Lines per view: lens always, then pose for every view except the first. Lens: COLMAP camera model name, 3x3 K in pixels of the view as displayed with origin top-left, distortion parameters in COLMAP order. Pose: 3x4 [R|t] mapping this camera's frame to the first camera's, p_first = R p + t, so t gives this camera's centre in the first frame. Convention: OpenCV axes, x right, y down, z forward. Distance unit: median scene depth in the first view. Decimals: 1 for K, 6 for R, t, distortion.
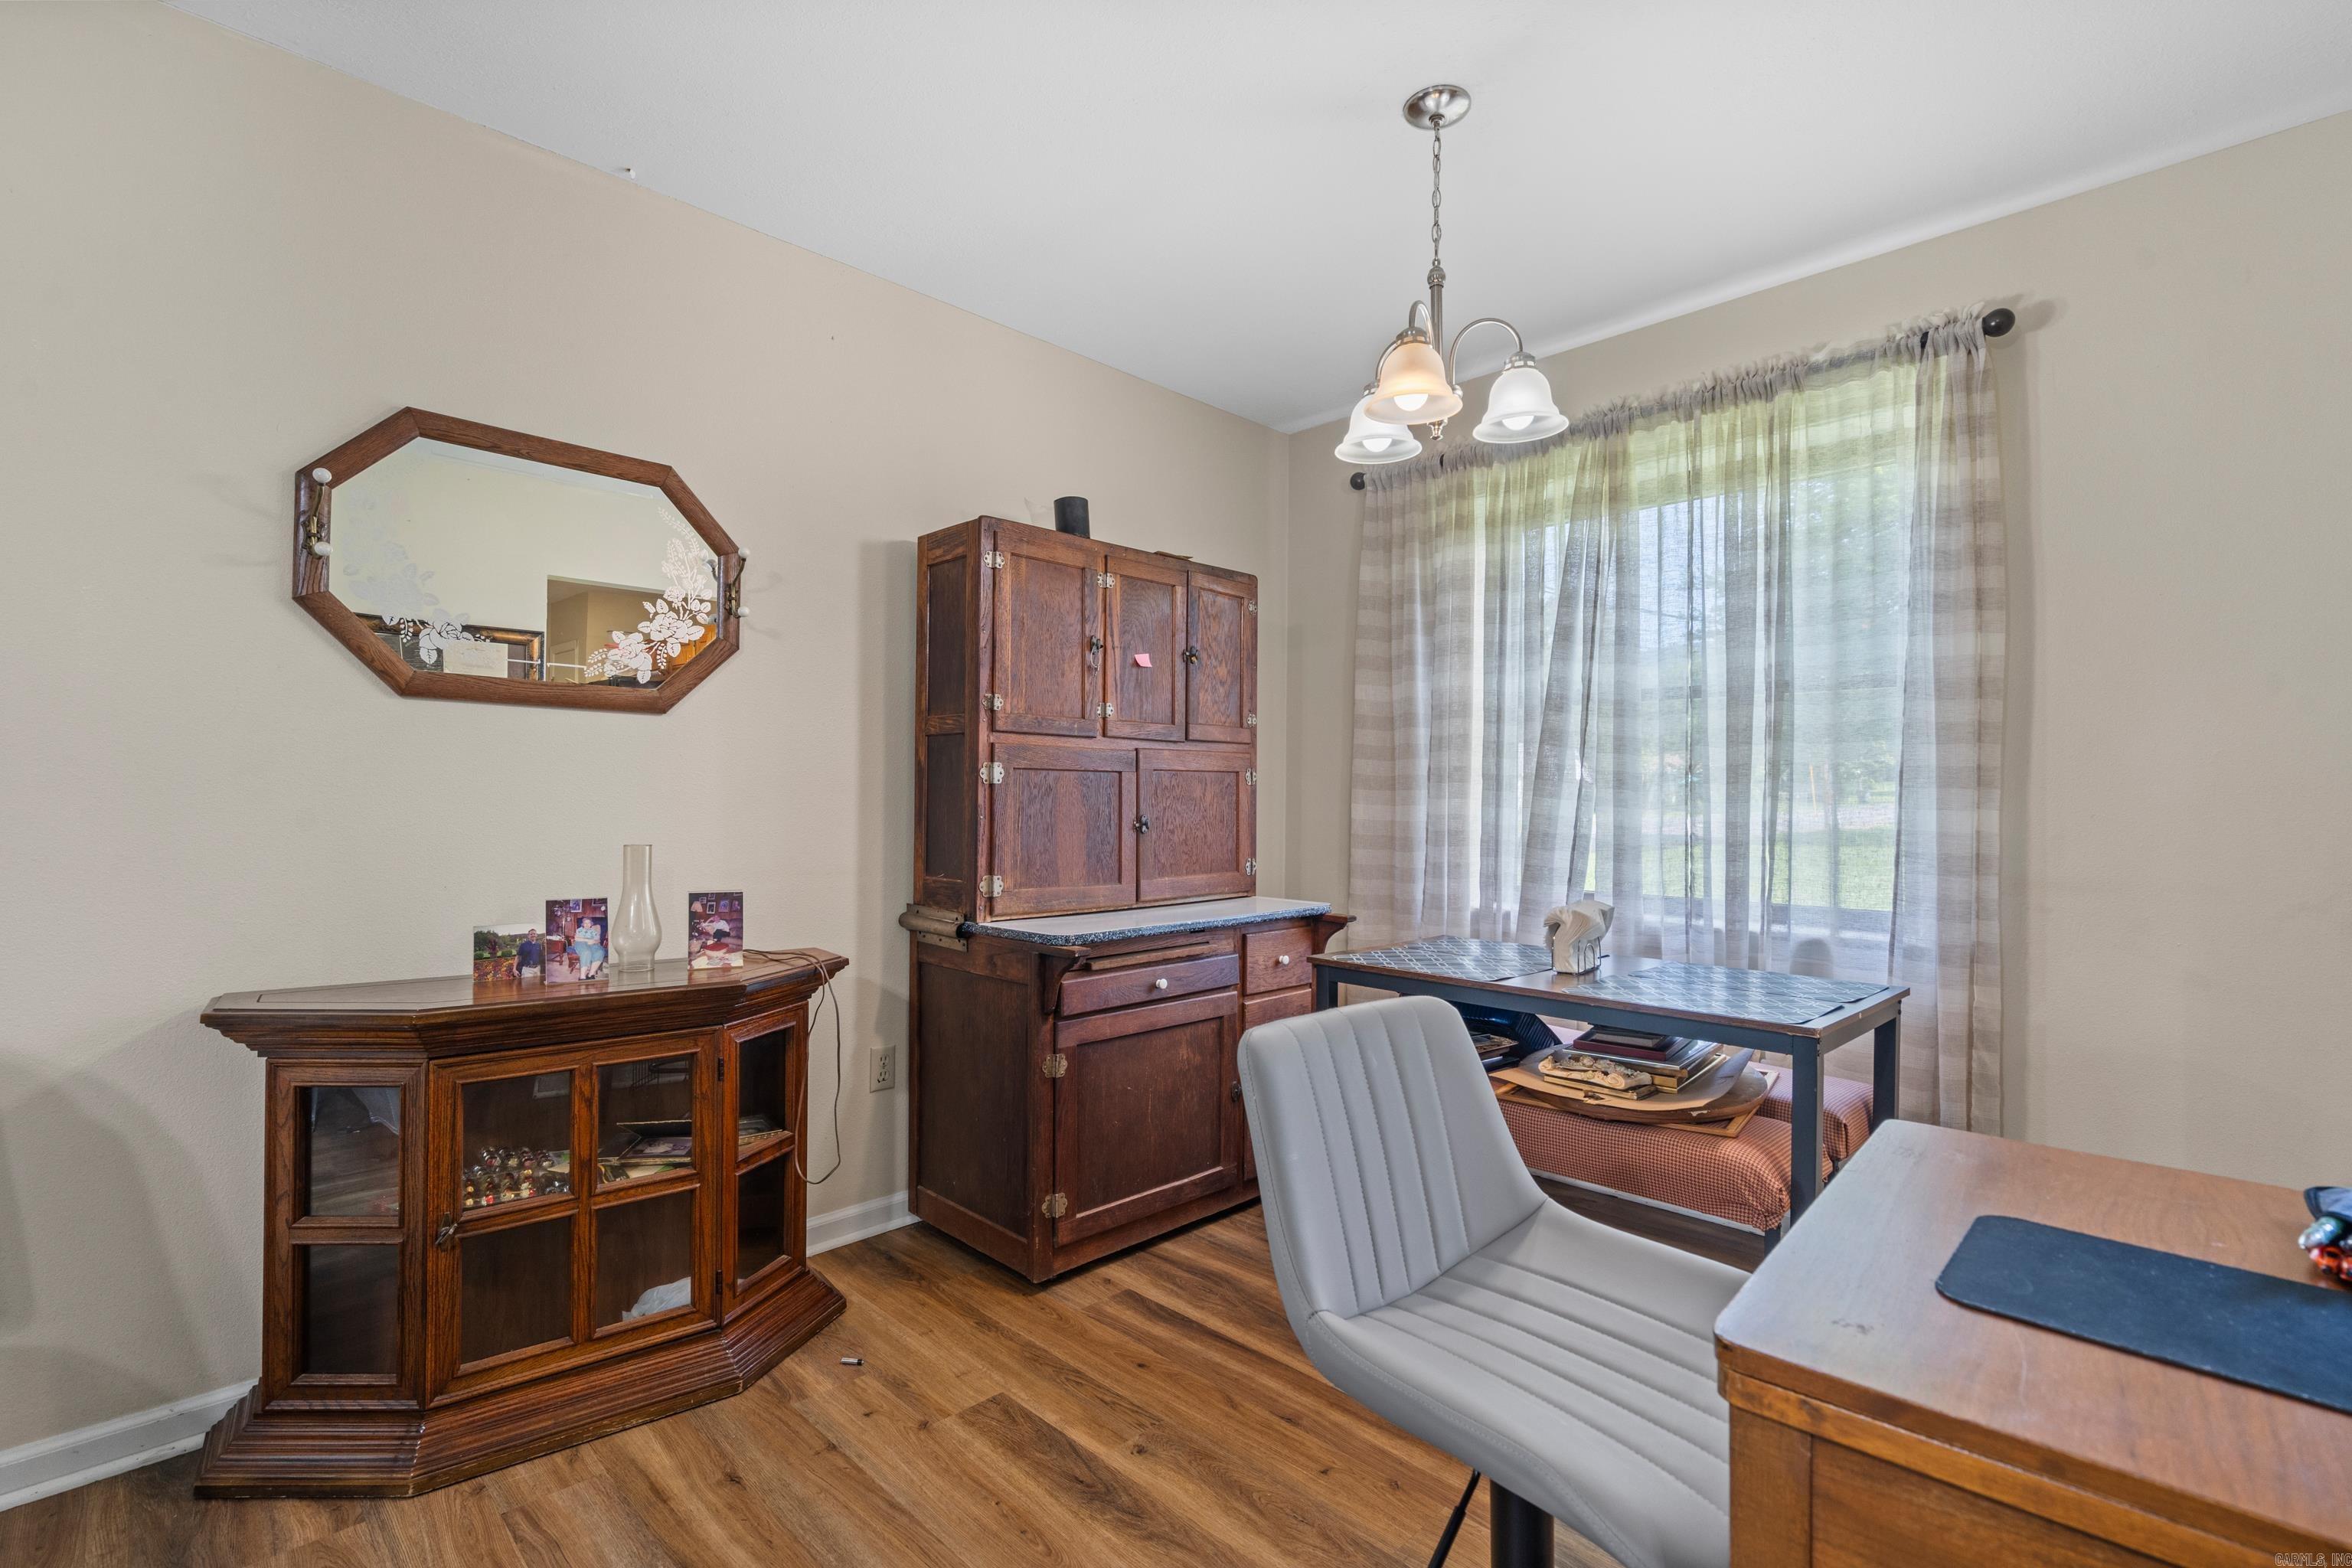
lens RADIAL K [[1065.2, 0, 1167.7], [0, 1065.2, 787.0], [0, 0, 1]] dist [0.000394, -0.000335]
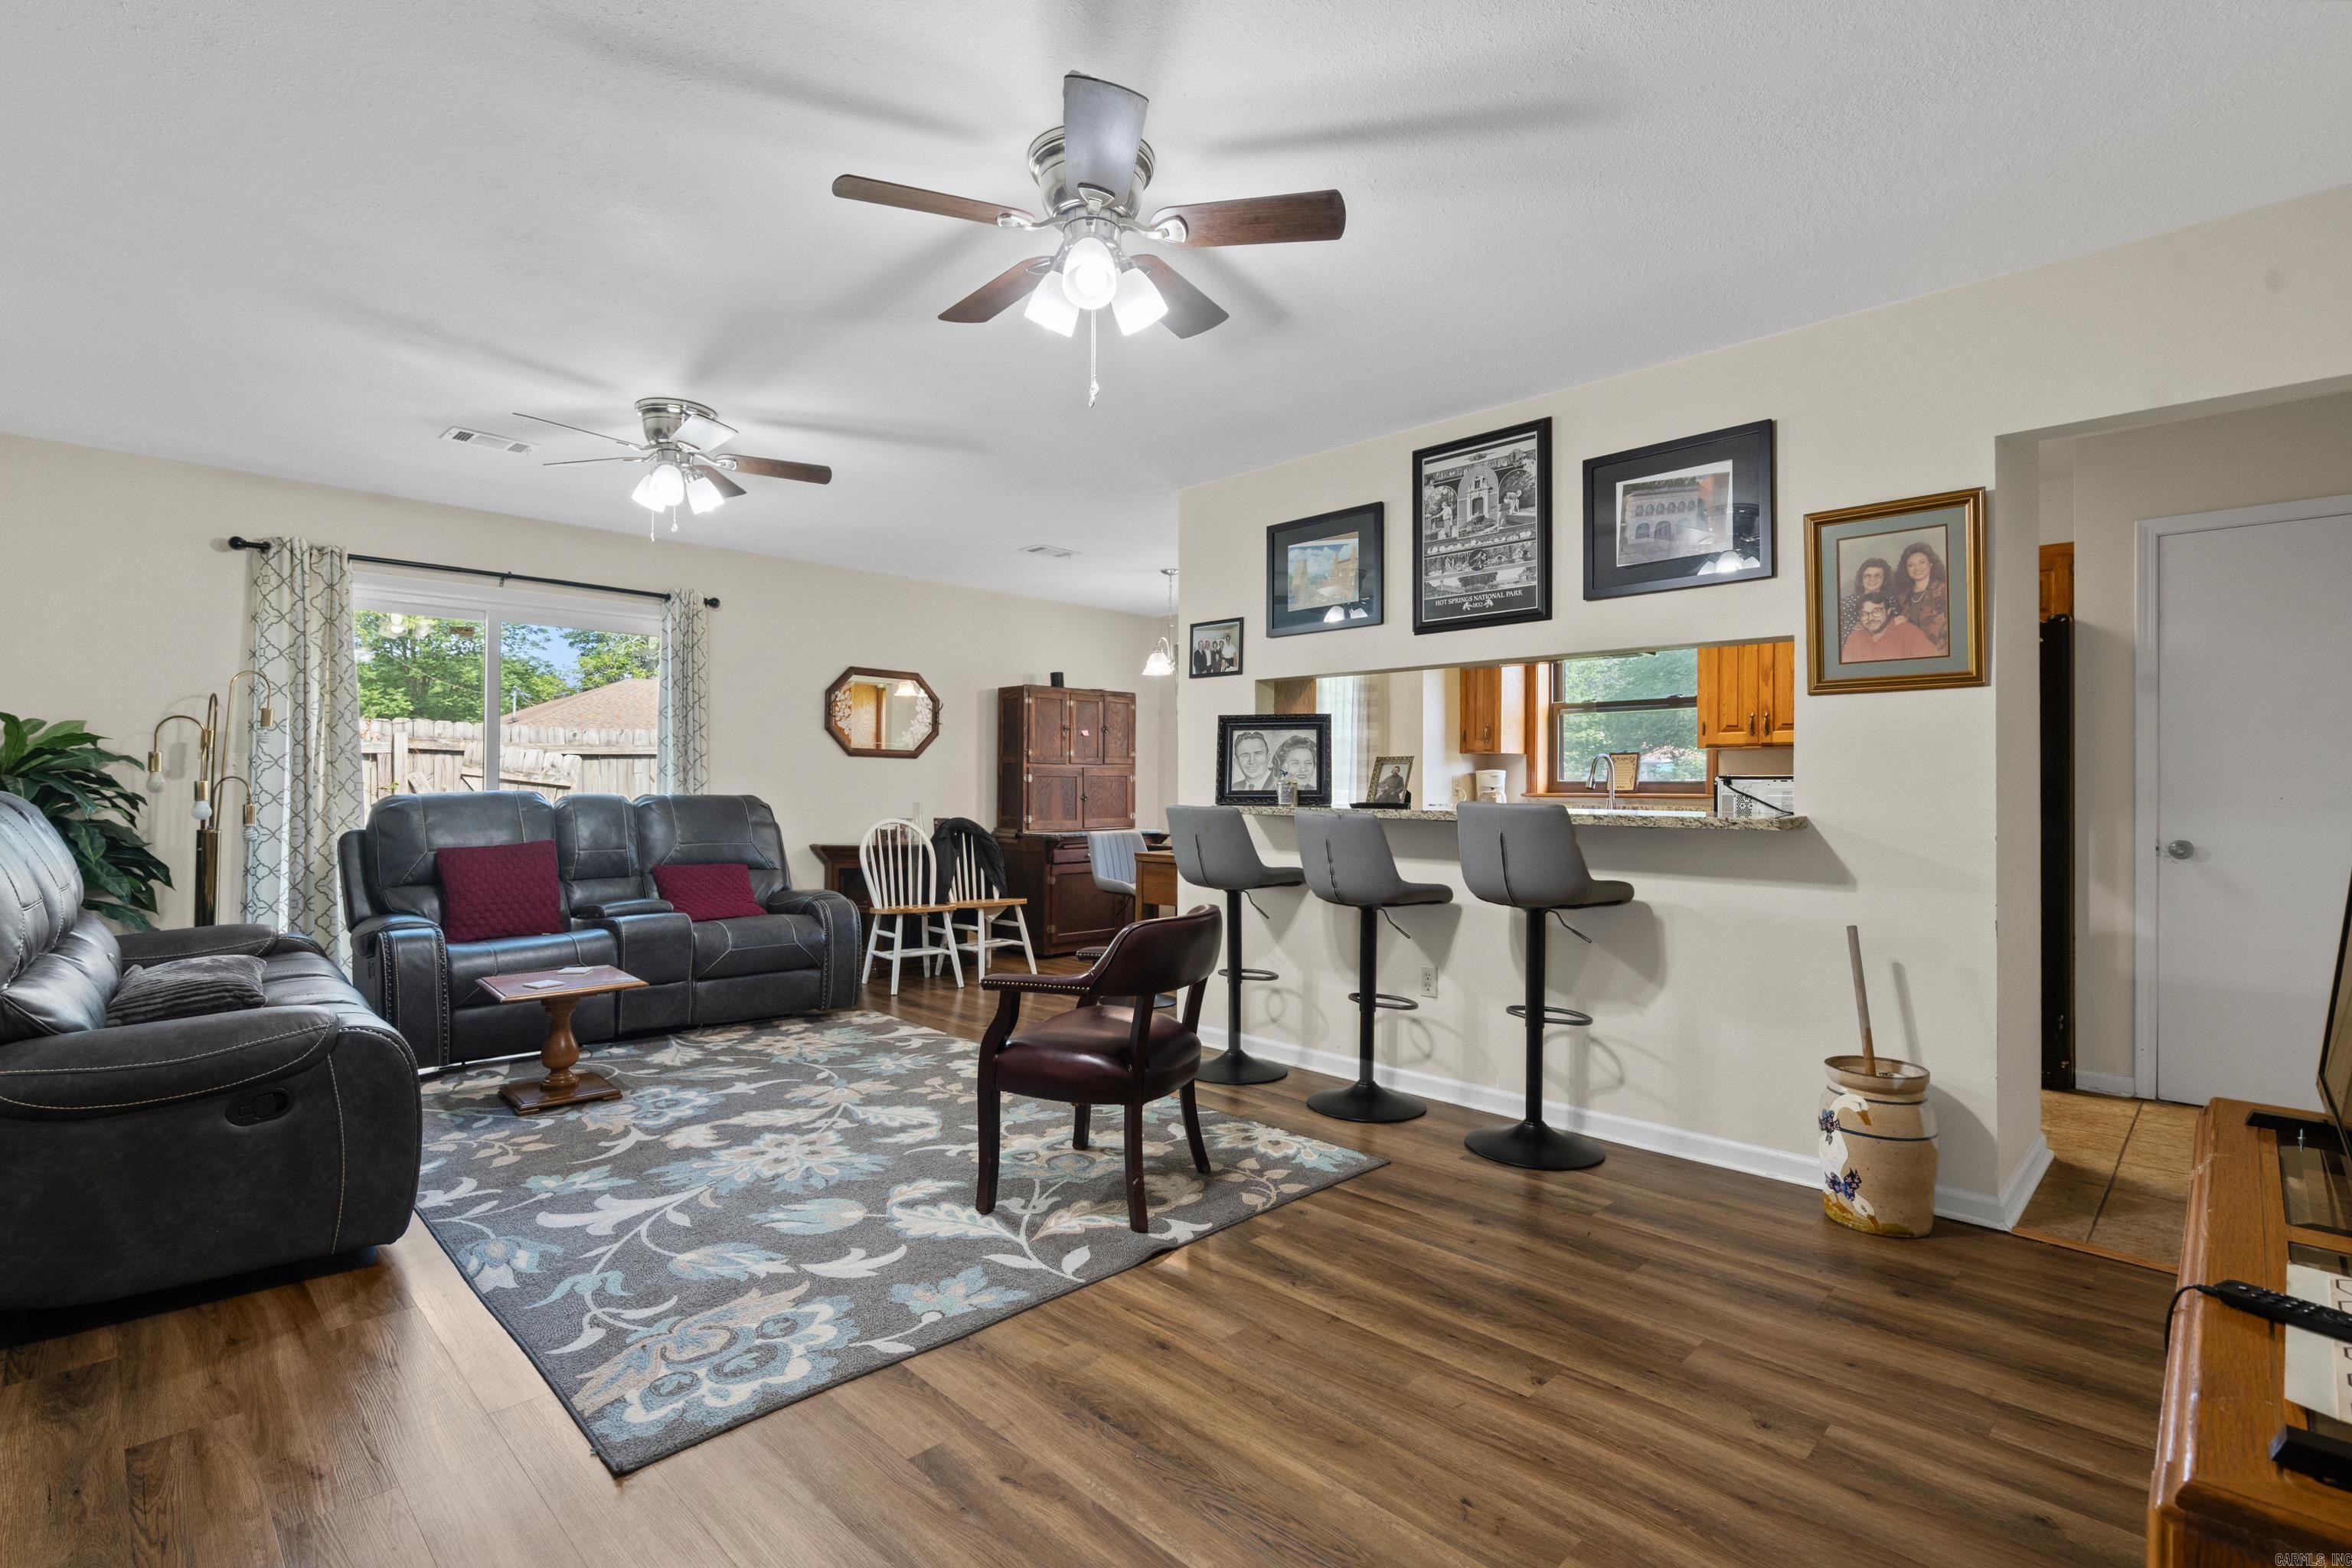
lens RADIAL K [[1097.7, 0, 1170.7], [0, 1097.7, 769.4], [0, 0, 1]] dist [0.000361, 0.000333]
pose [[0.999980, -0.003144, 0.005467, 0.200500], [0.003168, 0.999986, -0.004313, -0.023574], [-0.005454, 0.004331, 0.999976, -1.960320]]
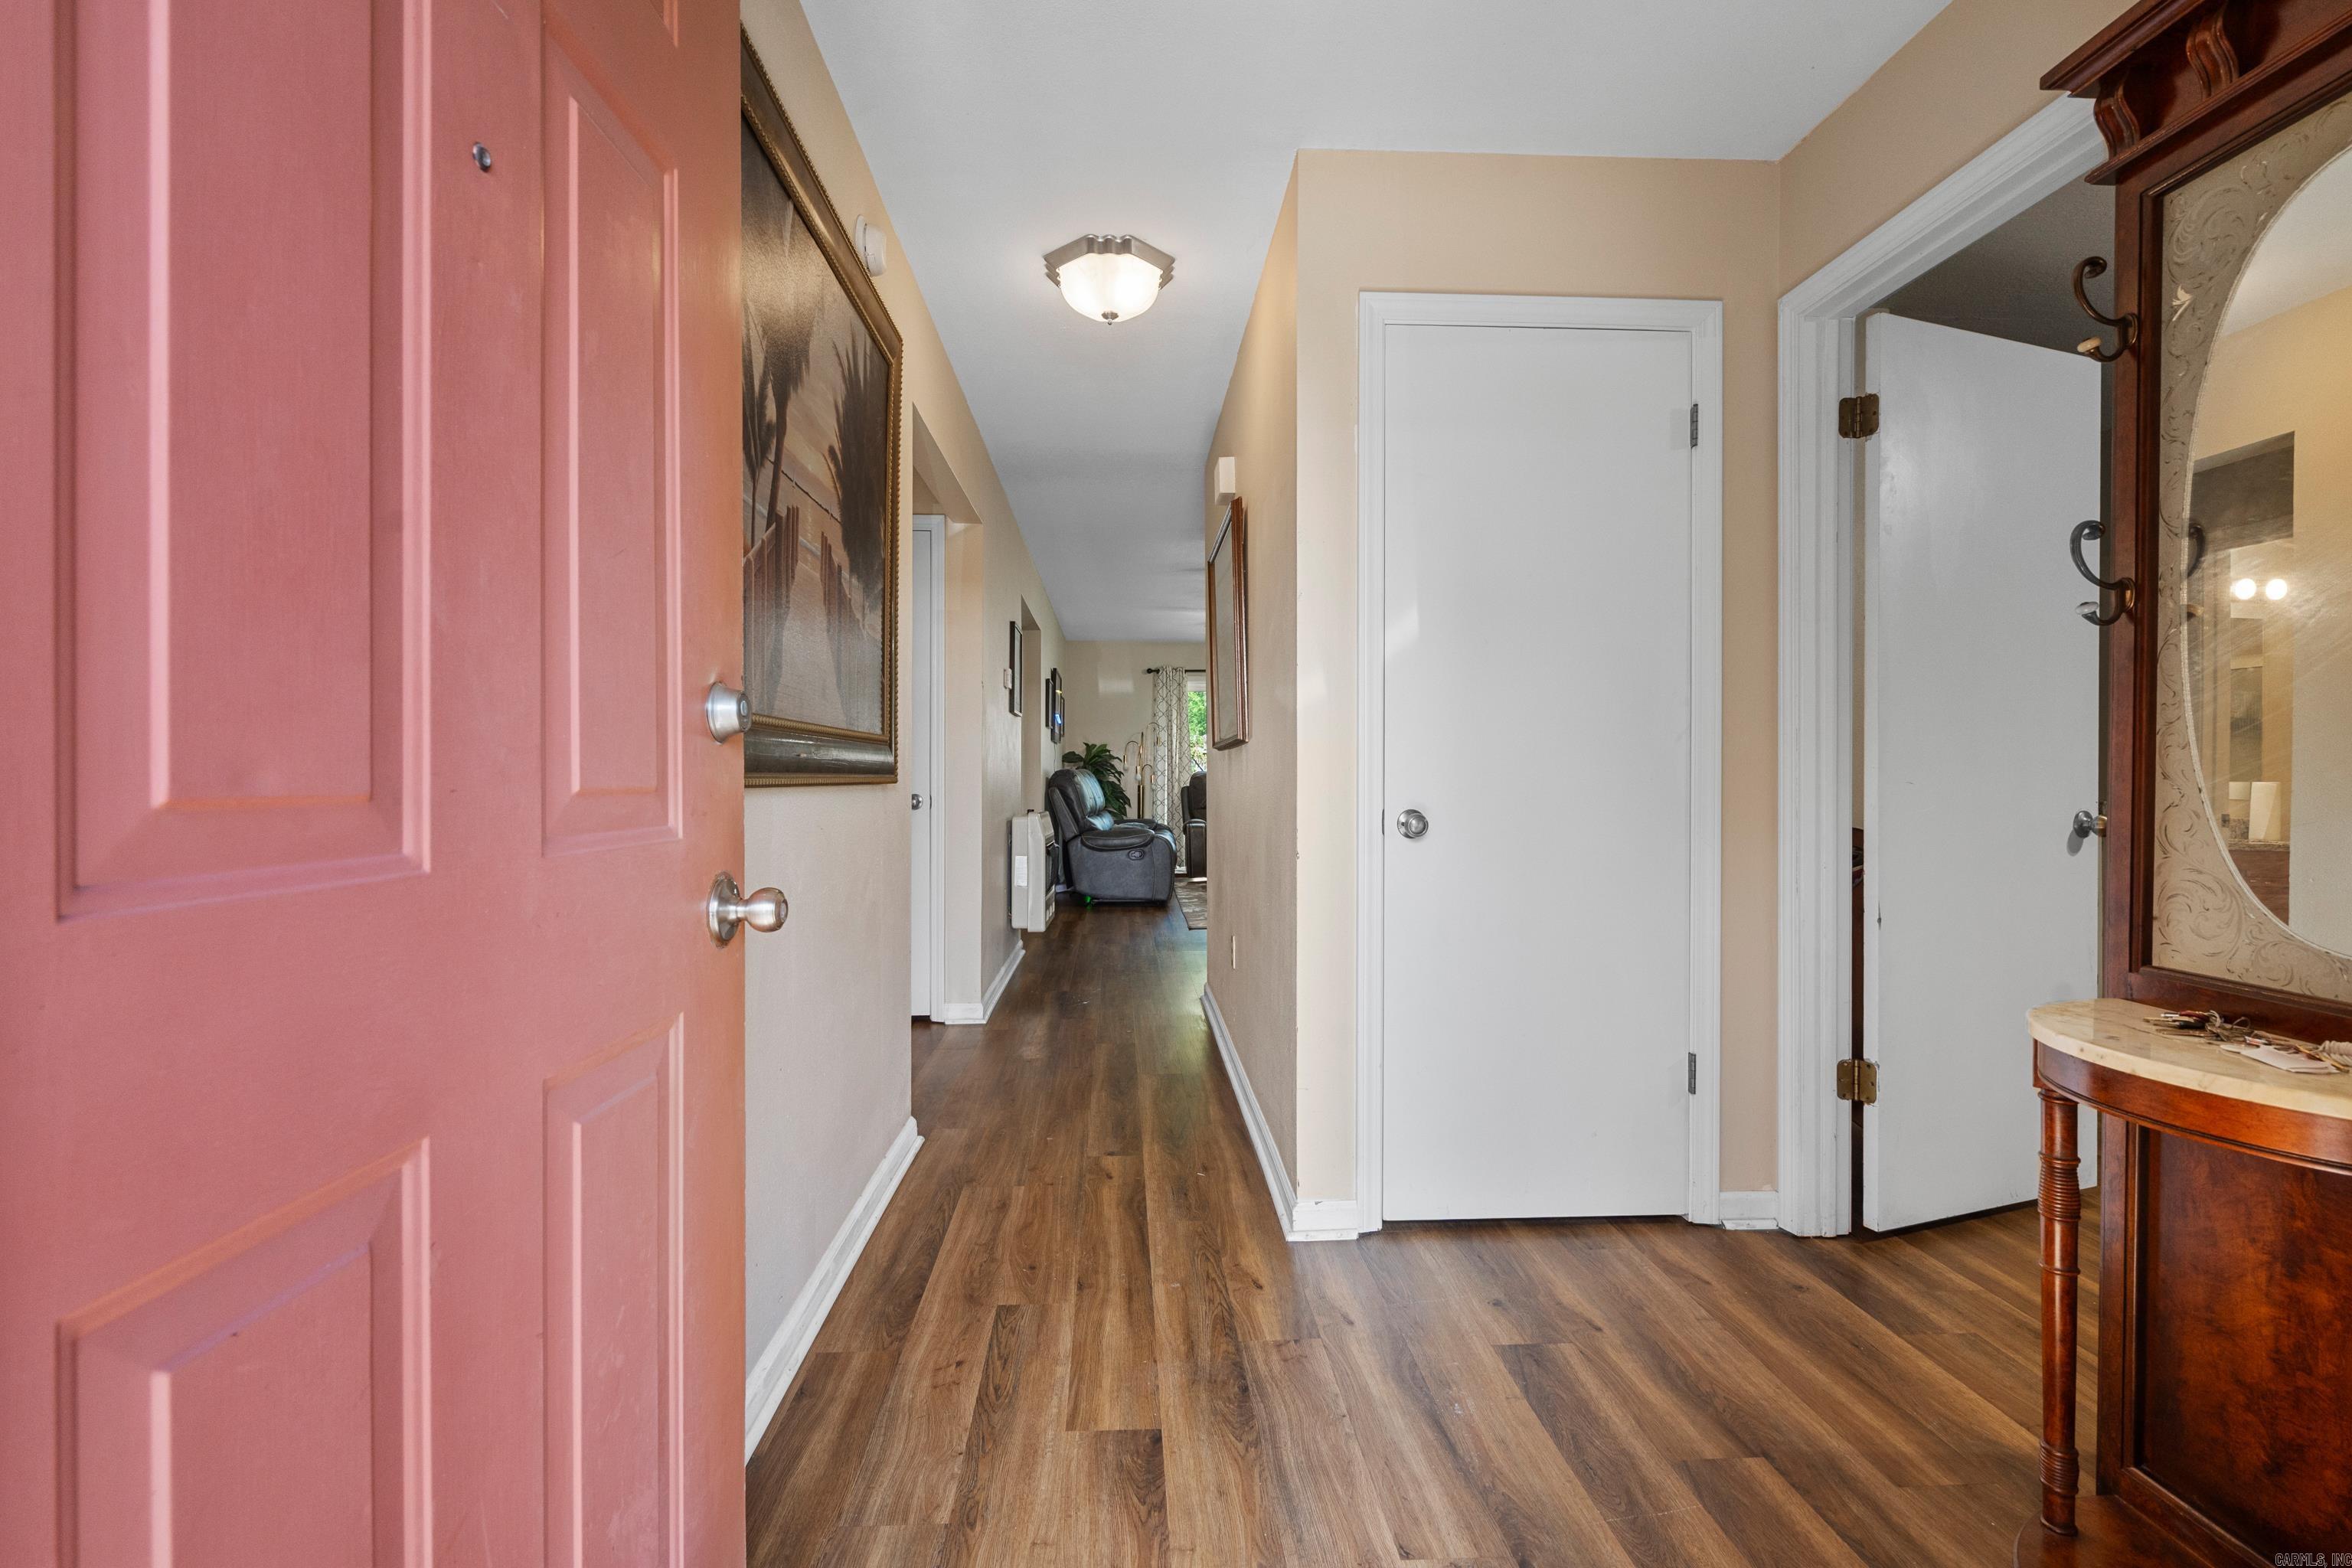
lens RADIAL K [[1065.2, 0, 1167.7], [0, 1065.2, 787.0], [0, 0, 1]] dist [0.000394, -0.000335]
pose [[0.737202, -0.009445, -0.675607, 1.758280], [0.015281, 0.999880, 0.002696, 0.060590], [0.675500, -0.012312, 0.737257, -3.394561]]
